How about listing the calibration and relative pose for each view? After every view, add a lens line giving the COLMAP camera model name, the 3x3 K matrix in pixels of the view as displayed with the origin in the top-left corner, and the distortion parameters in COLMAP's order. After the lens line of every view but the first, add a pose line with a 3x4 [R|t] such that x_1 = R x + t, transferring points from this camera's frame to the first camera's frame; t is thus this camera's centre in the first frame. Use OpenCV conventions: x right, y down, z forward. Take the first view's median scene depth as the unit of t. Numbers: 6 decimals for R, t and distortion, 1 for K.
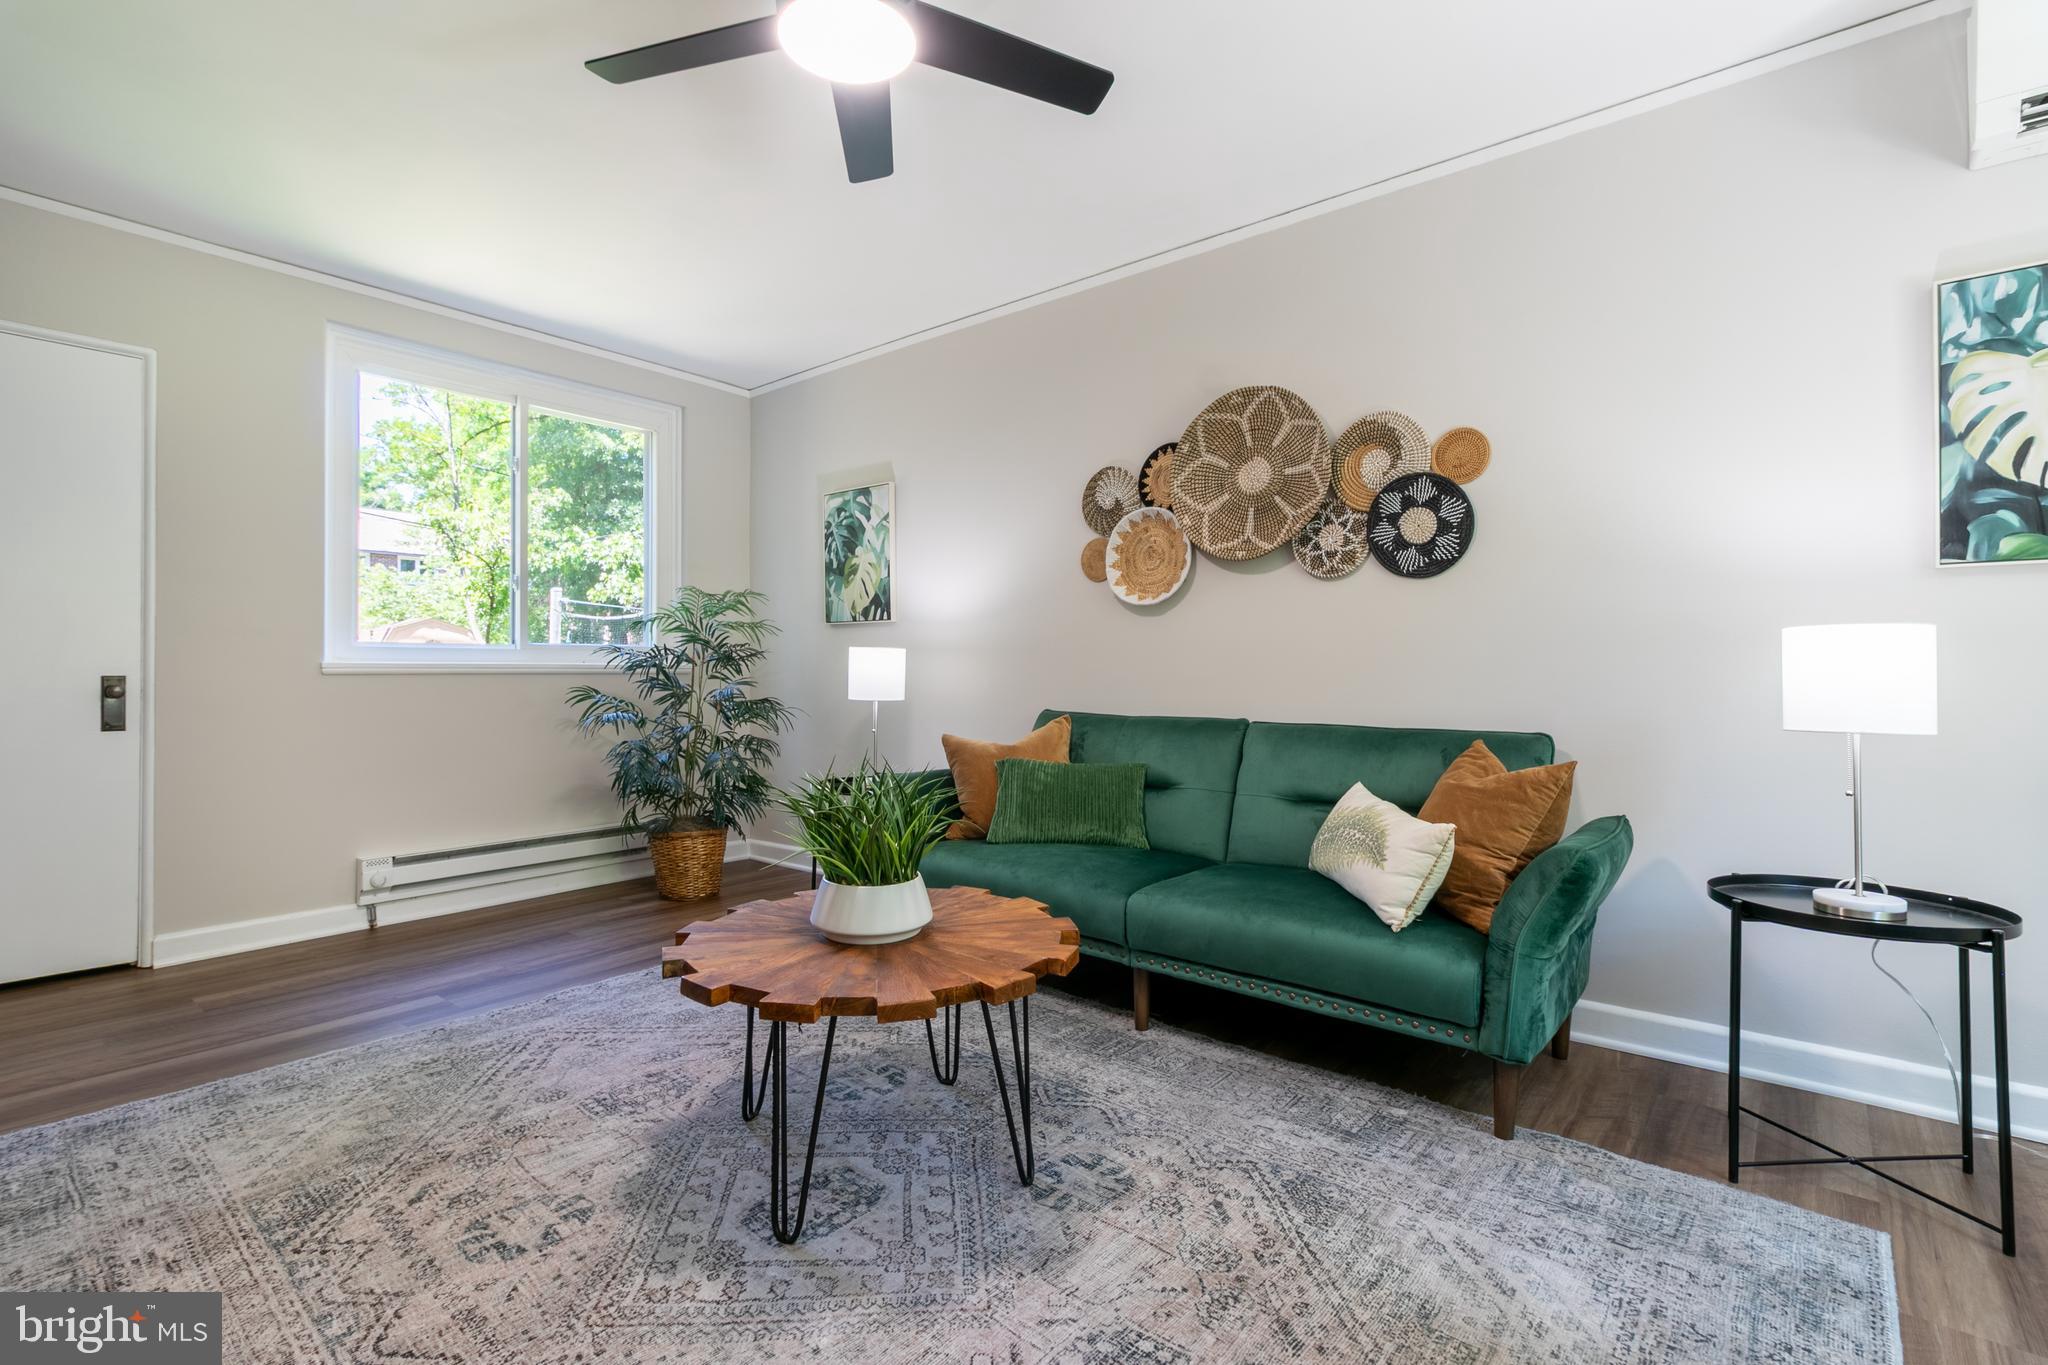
lens RADIAL K [[947.8, 0, 991.5], [0, 947.8, 667.6], [0, 0, 1]] dist [0.003946, -0.000032]
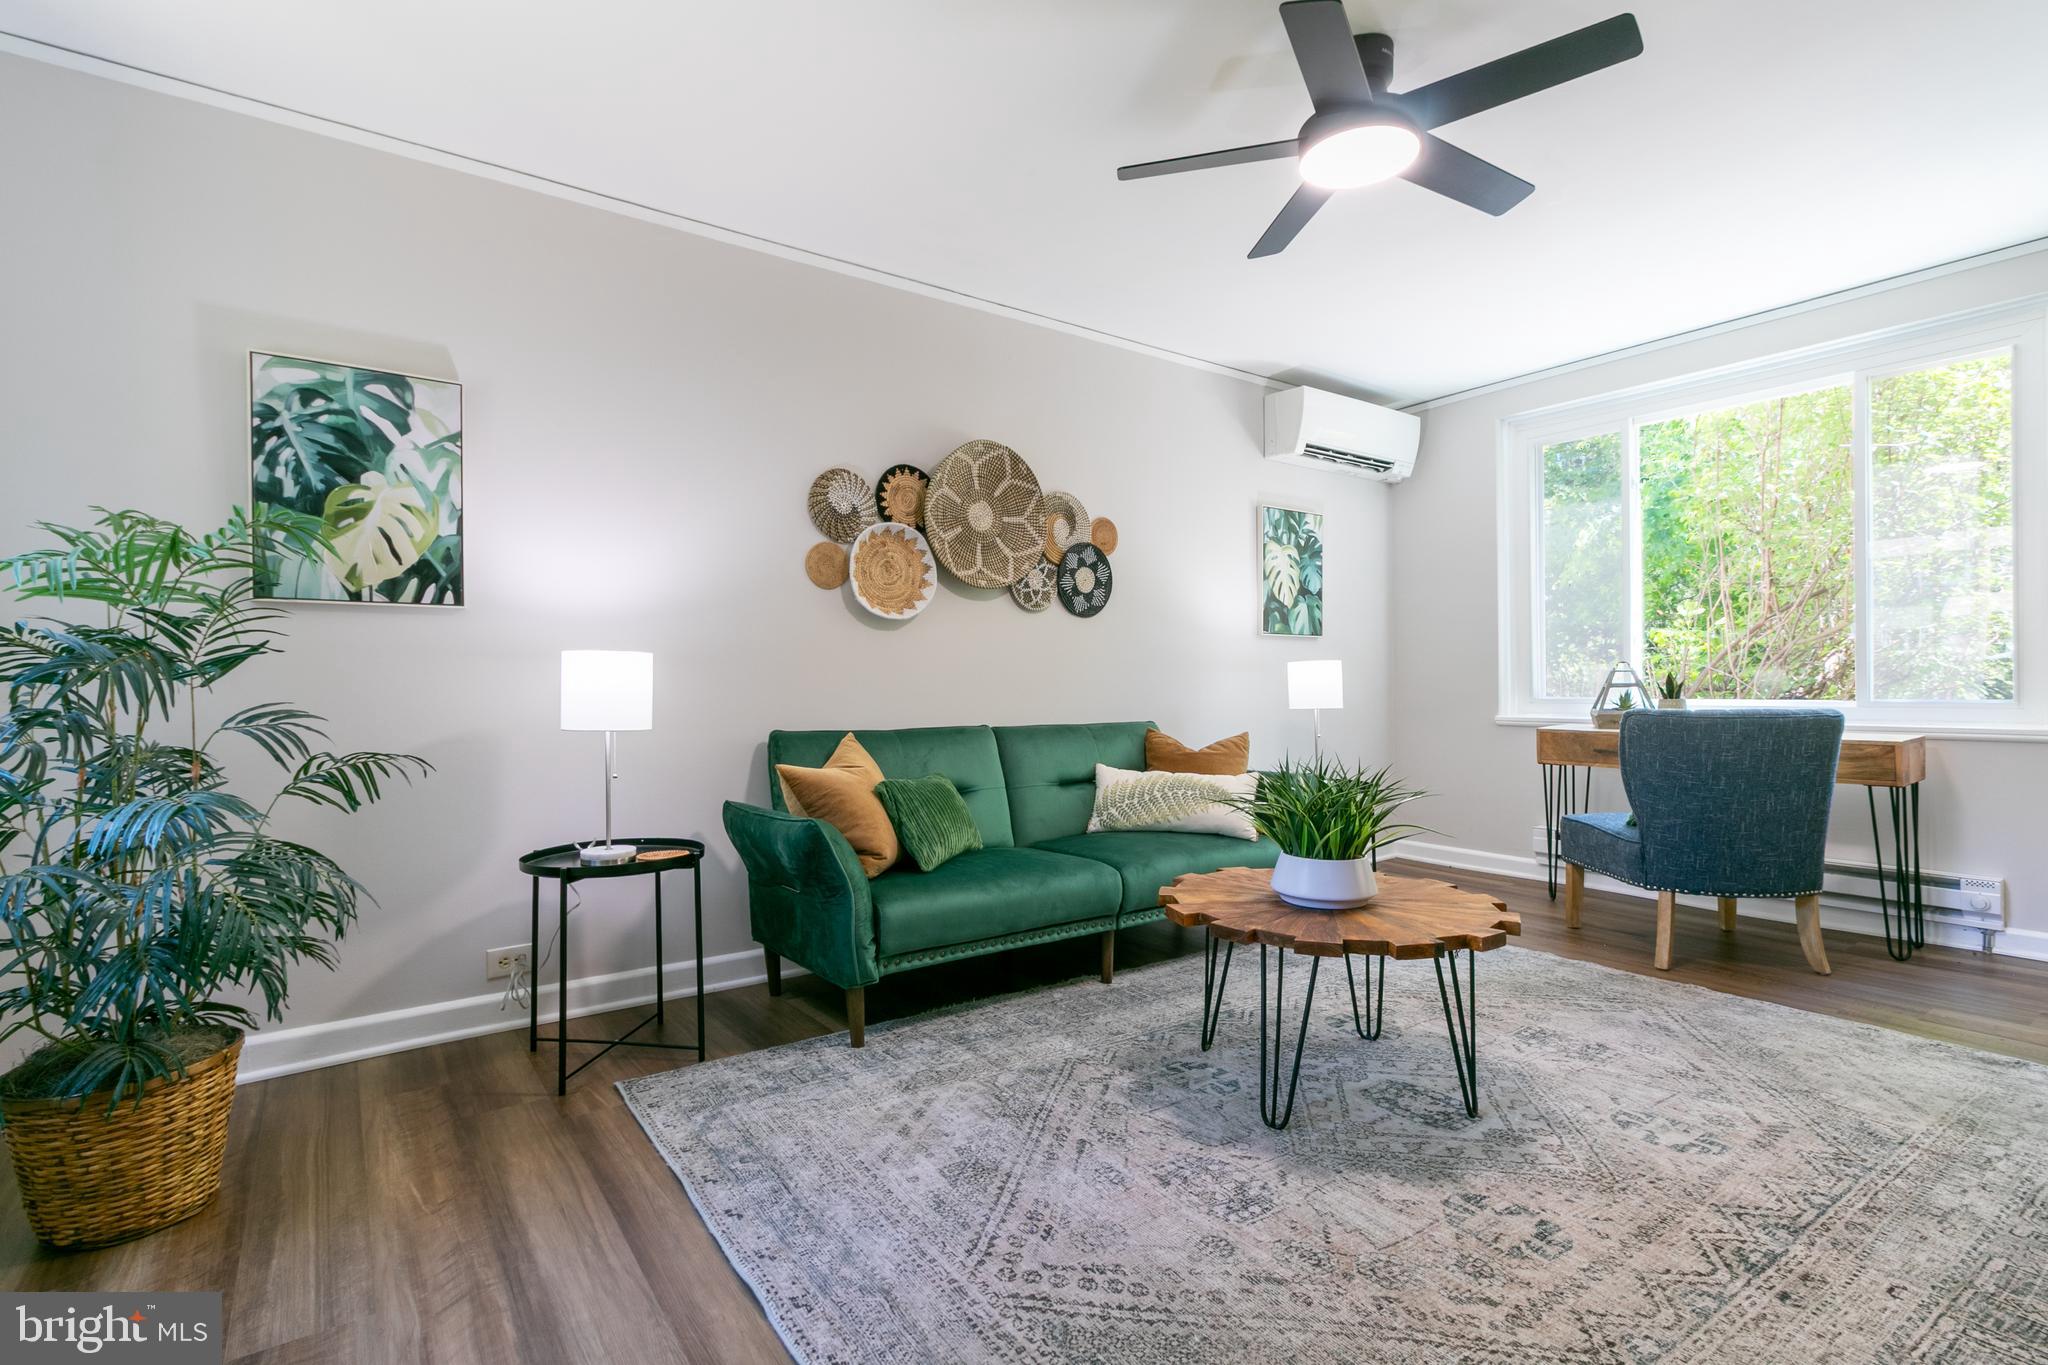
lens RADIAL K [[965.5, 0, 1017.3], [0, 965.5, 691.0], [0, 0, 1]] dist [0.003520, 0.001008]
pose [[0.235556, -0.012462, 0.971781, -0.961215], [0.000853, 0.999920, 0.012616, -0.002816], [-0.971860, -0.002143, 0.235548, 0.749365]]
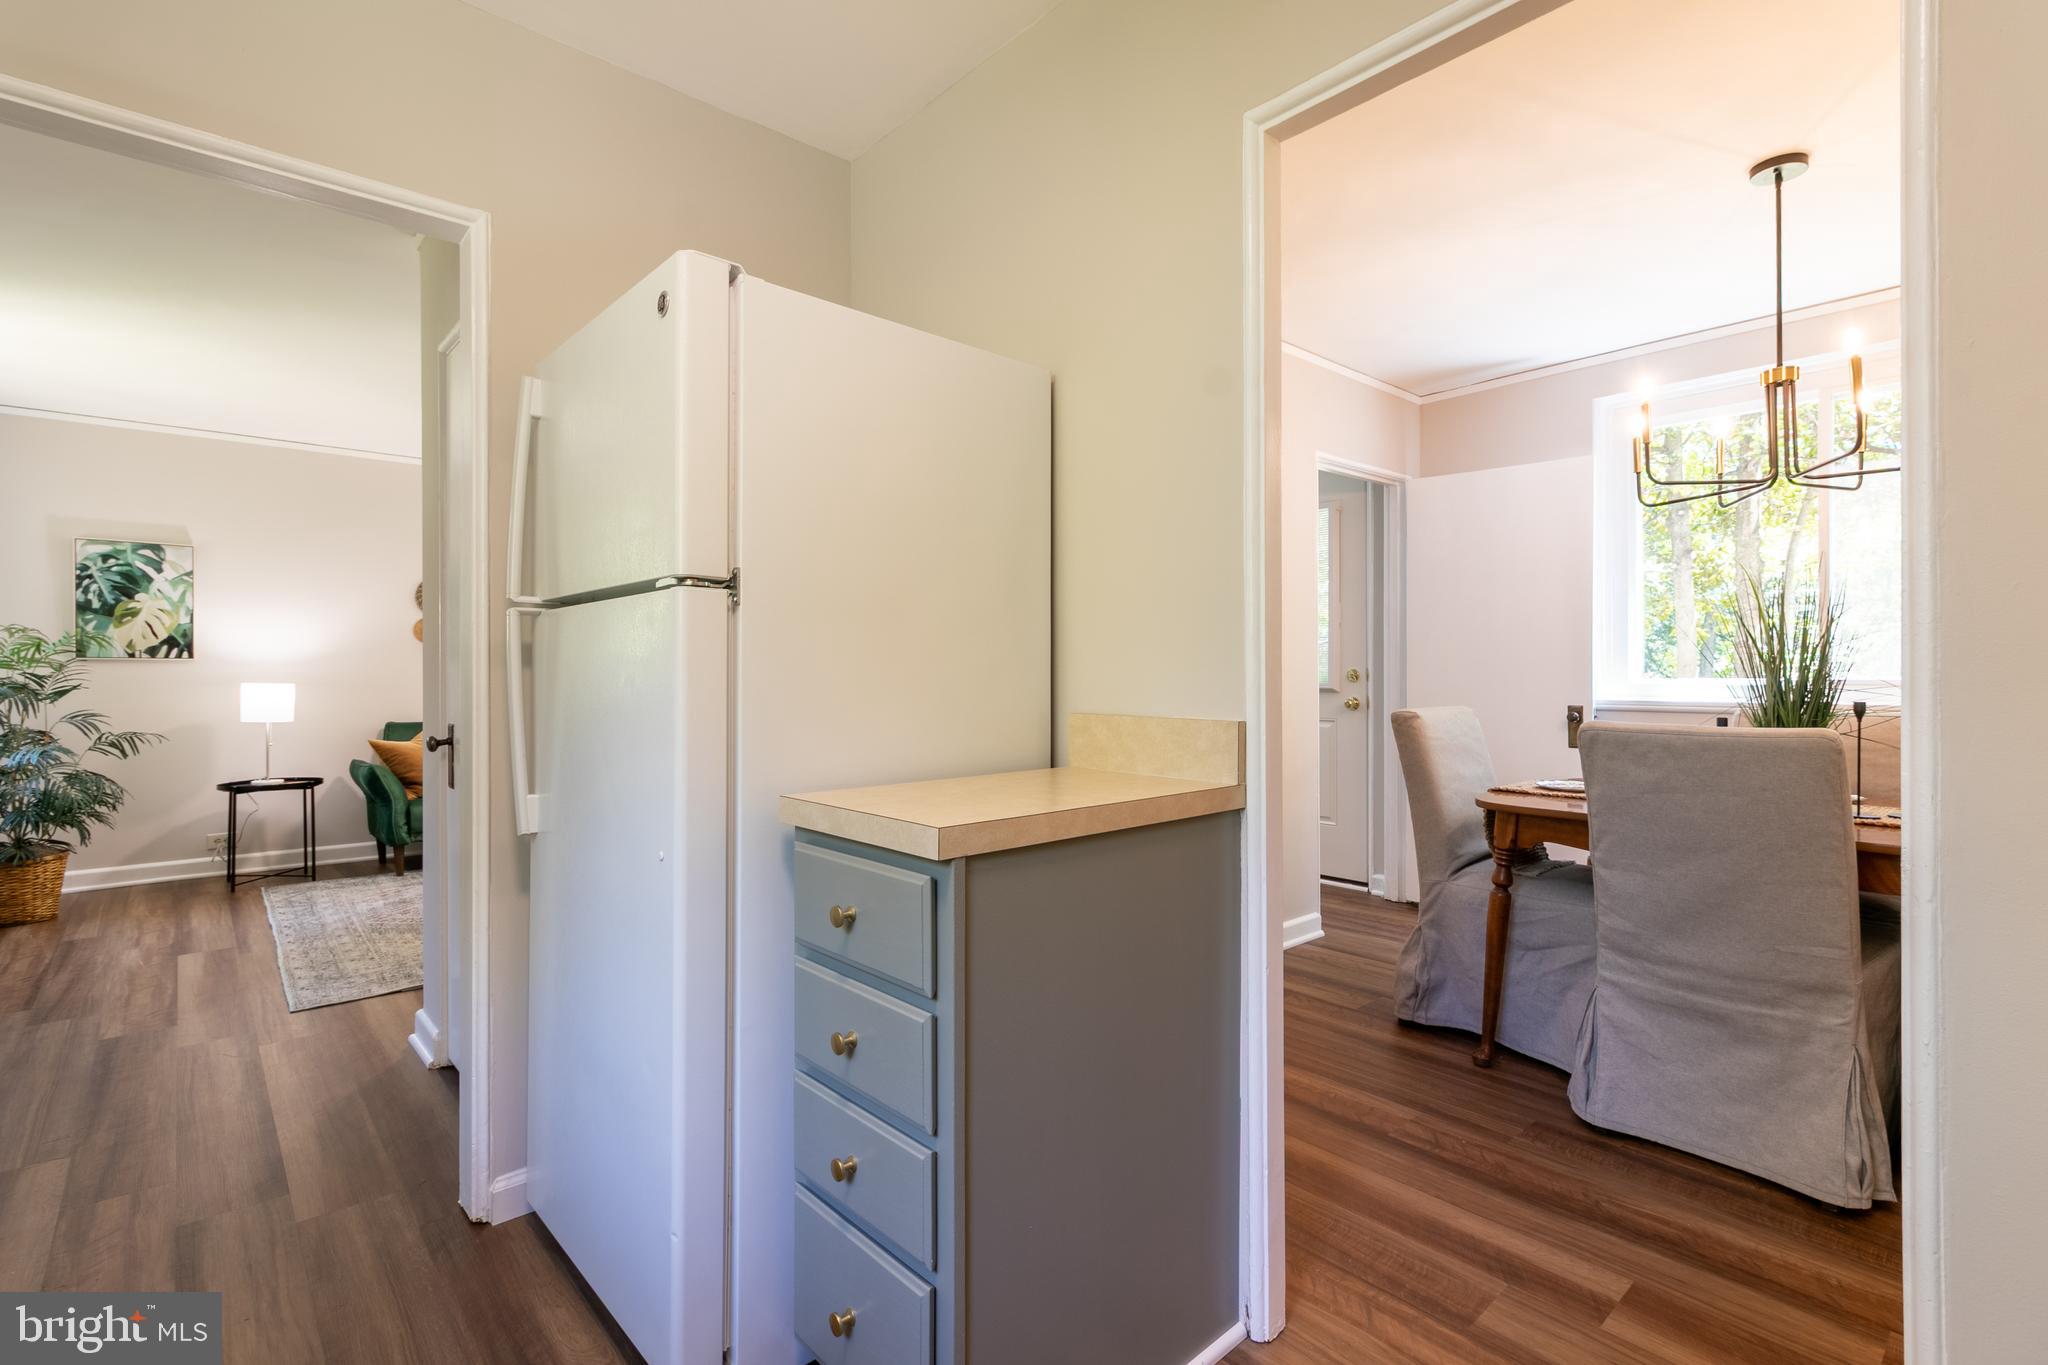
lens RADIAL K [[966.0, 0, 1020.5], [0, 966.0, 680.1], [0, 0, 1]] dist [0.005868, 0.000212]
pose [[0.140983, -0.009307, 0.989968, -1.799331], [-0.003778, 0.999943, 0.009938, -0.058715], [-0.990005, -0.005141, 0.140940, -0.348399]]
